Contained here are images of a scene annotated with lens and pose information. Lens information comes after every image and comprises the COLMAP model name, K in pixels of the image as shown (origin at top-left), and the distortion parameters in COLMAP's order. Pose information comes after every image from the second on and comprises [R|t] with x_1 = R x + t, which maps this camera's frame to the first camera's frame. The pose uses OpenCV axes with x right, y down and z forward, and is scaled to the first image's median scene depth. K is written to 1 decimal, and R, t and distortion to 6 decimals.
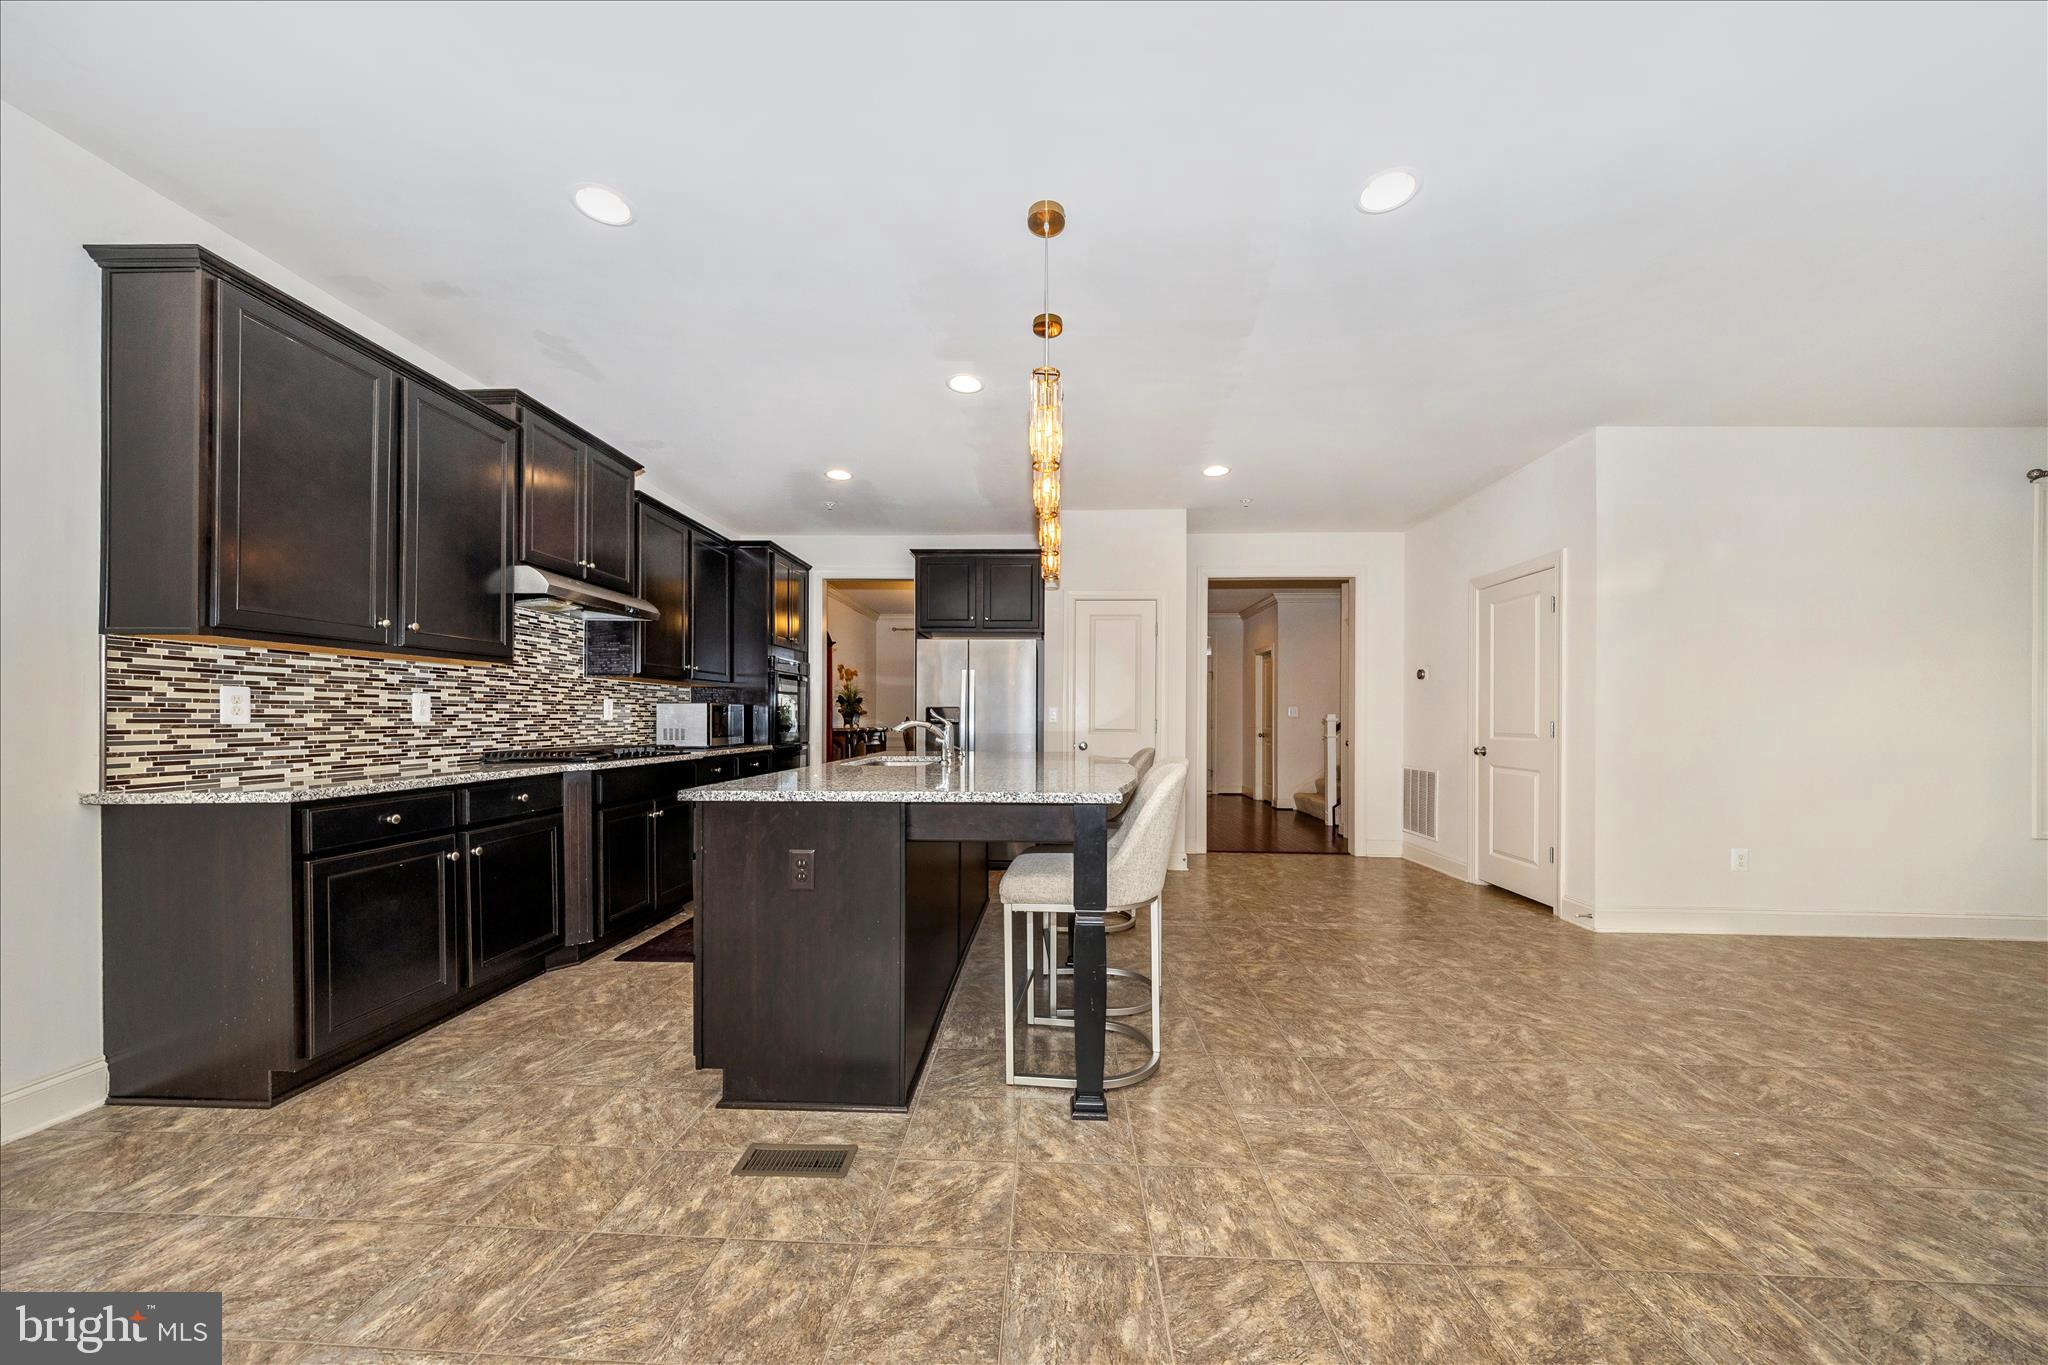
lens RADIAL K [[721.9, 0, 1040.7], [0, 721.9, 717.5], [0, 0, 1]] dist [-0.000396, -0.000208]
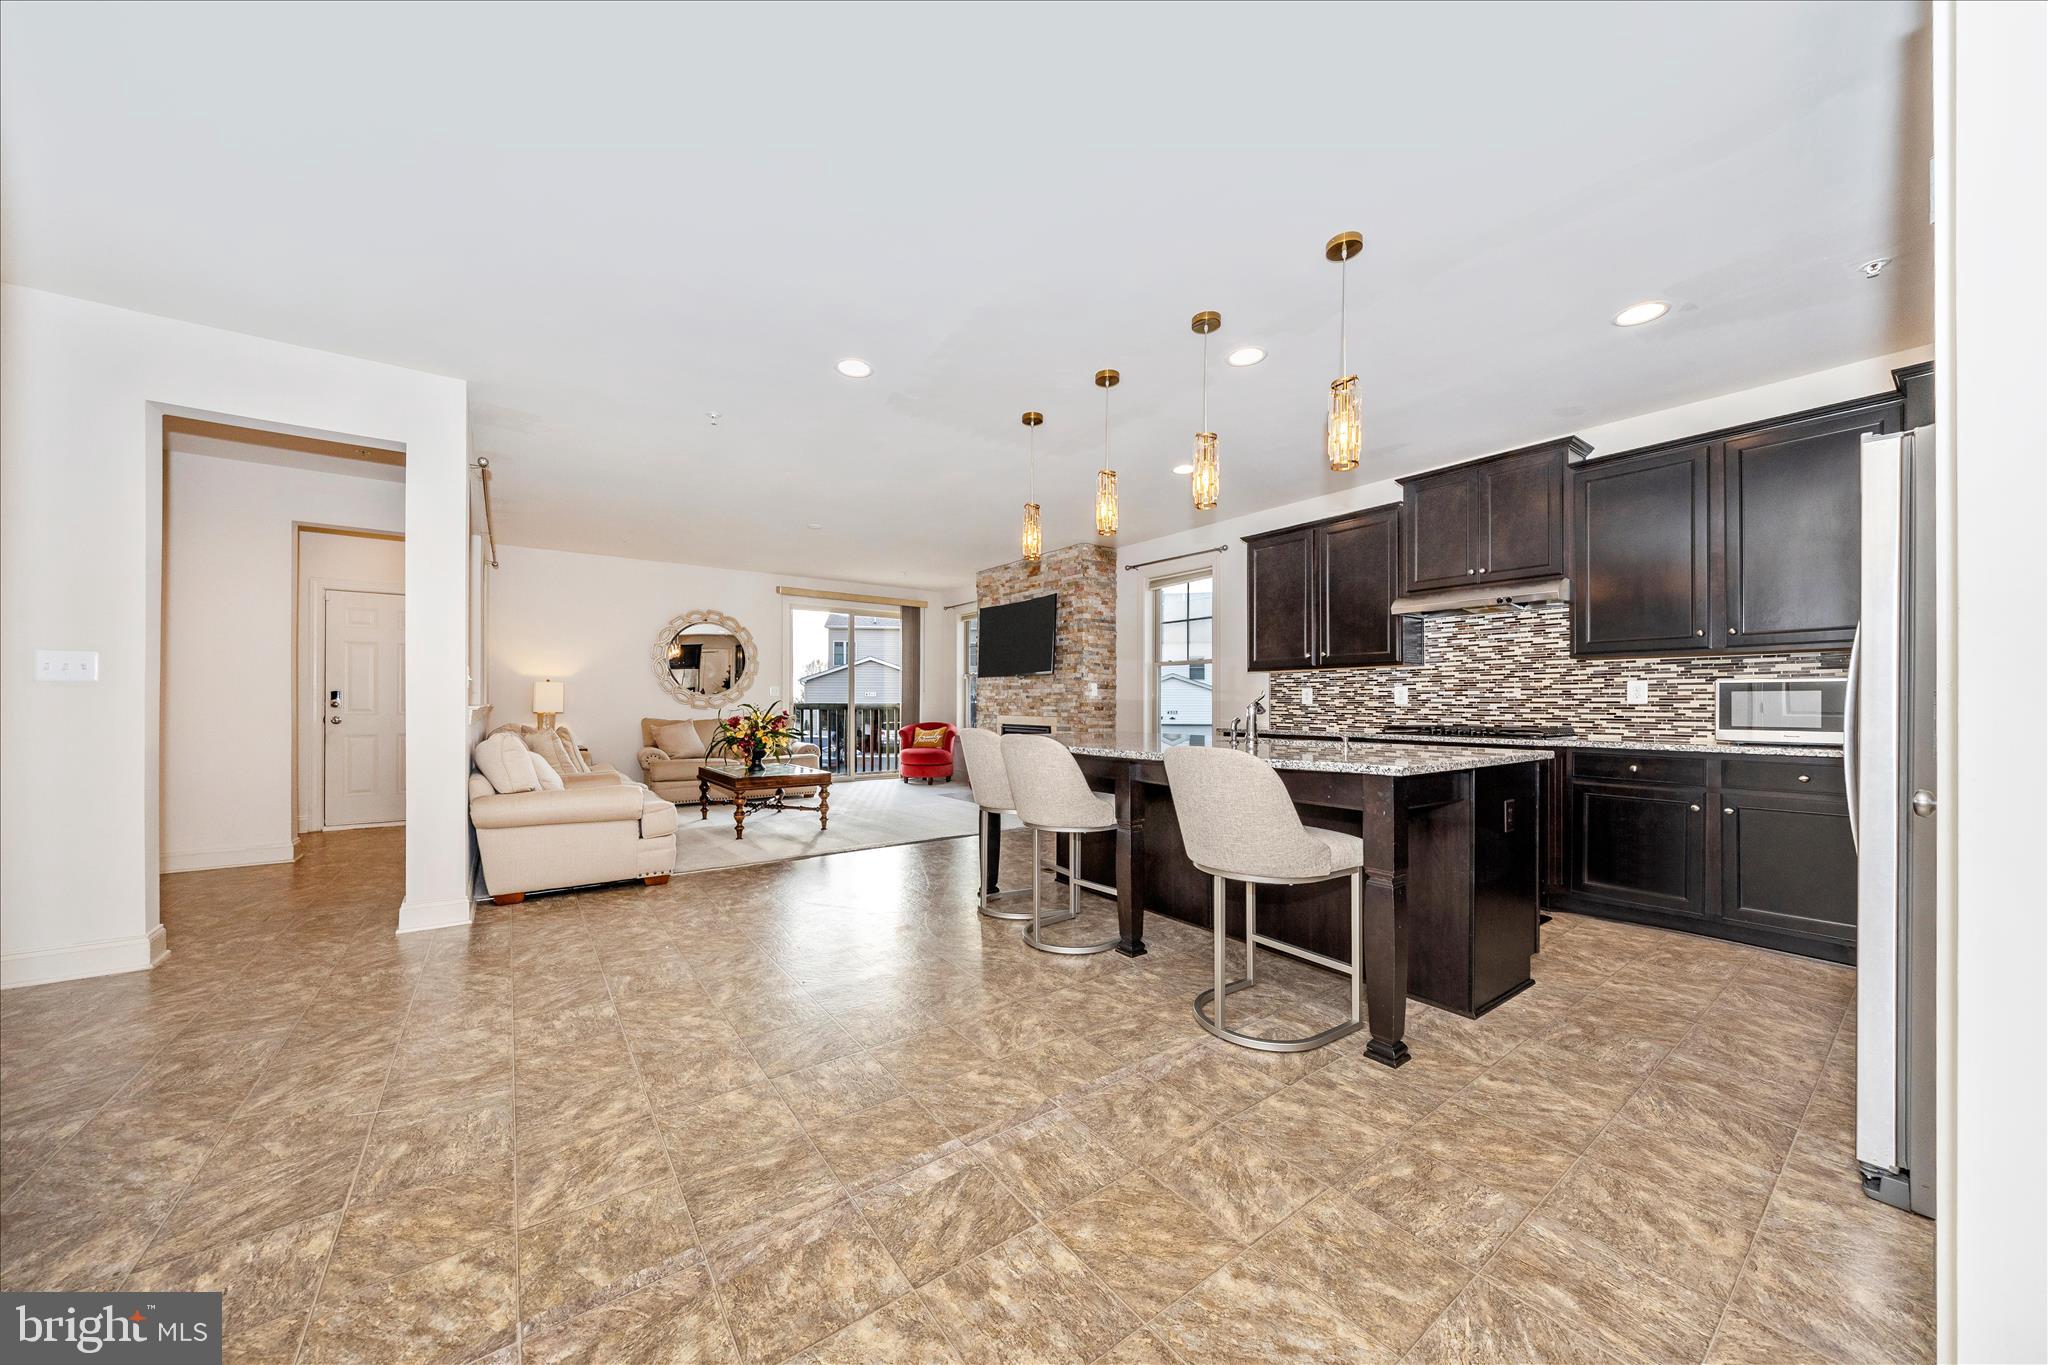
lens RADIAL K [[688.6, 0, 1029.7], [0, 688.6, 704.6], [0, 0, 1]] dist [-0.005855, -0.000065]
pose [[-0.789207, -0.000590, -0.614128, 0.813266], [-0.002202, 0.999996, 0.001869, 0.006887], [0.614124, 0.002827, -0.789205, 1.852309]]
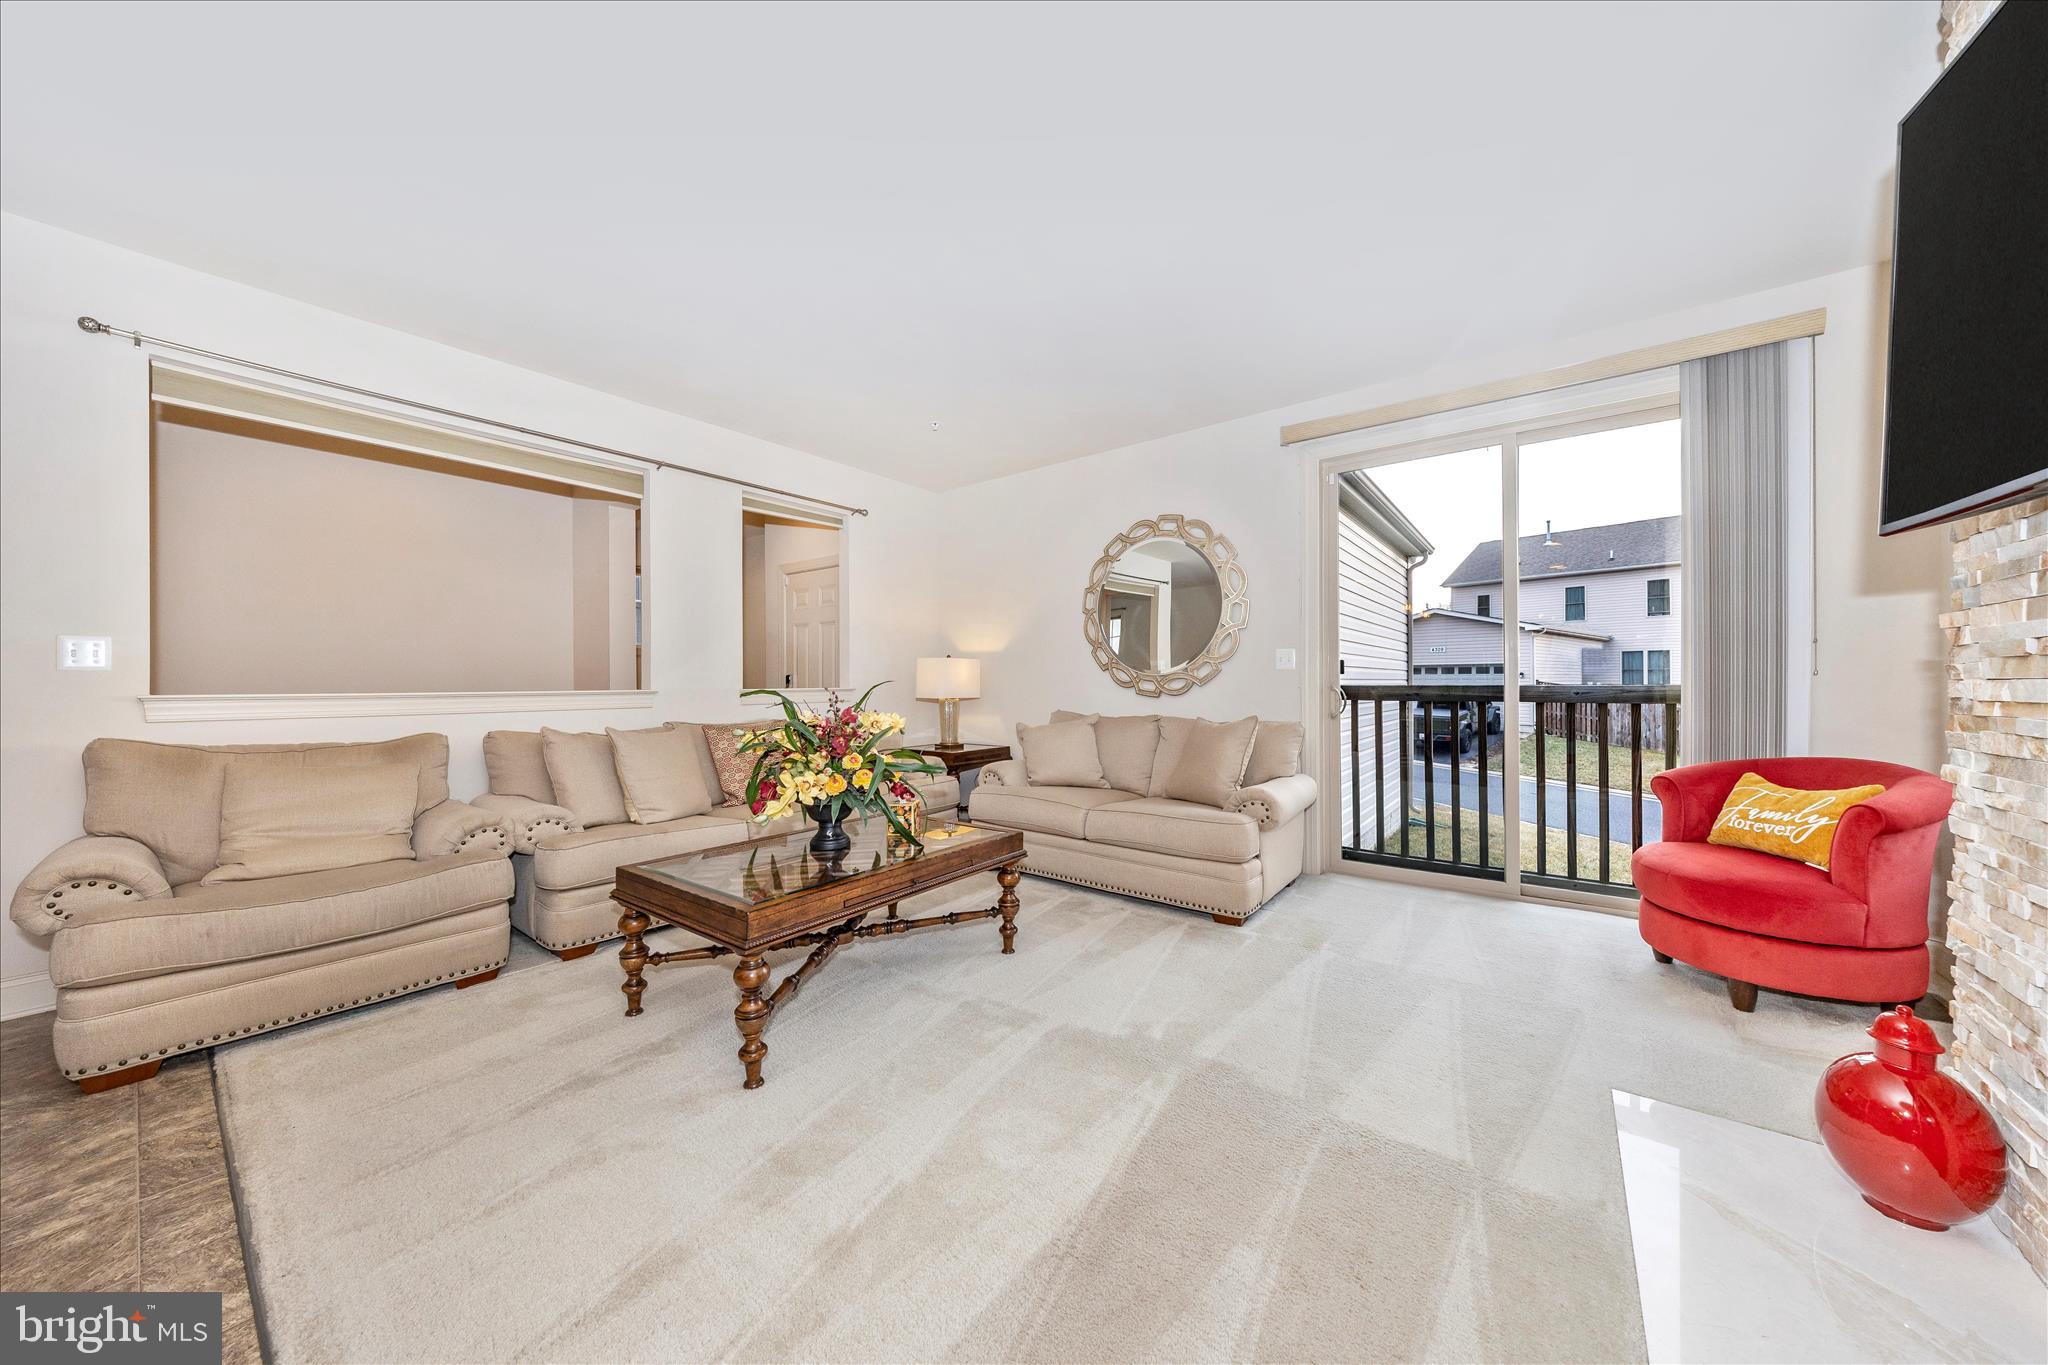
lens RADIAL K [[700.4, 0, 1033.7], [0, 700.4, 684.7], [0, 0, 1]] dist [0.009434, -0.000029]
pose [[-0.813654, 0.002145, 0.581346, -0.553896], [0.002323, 0.999997, -0.000438, 0.004396], [-0.581345, 0.000994, -0.813656, 0.249678]]
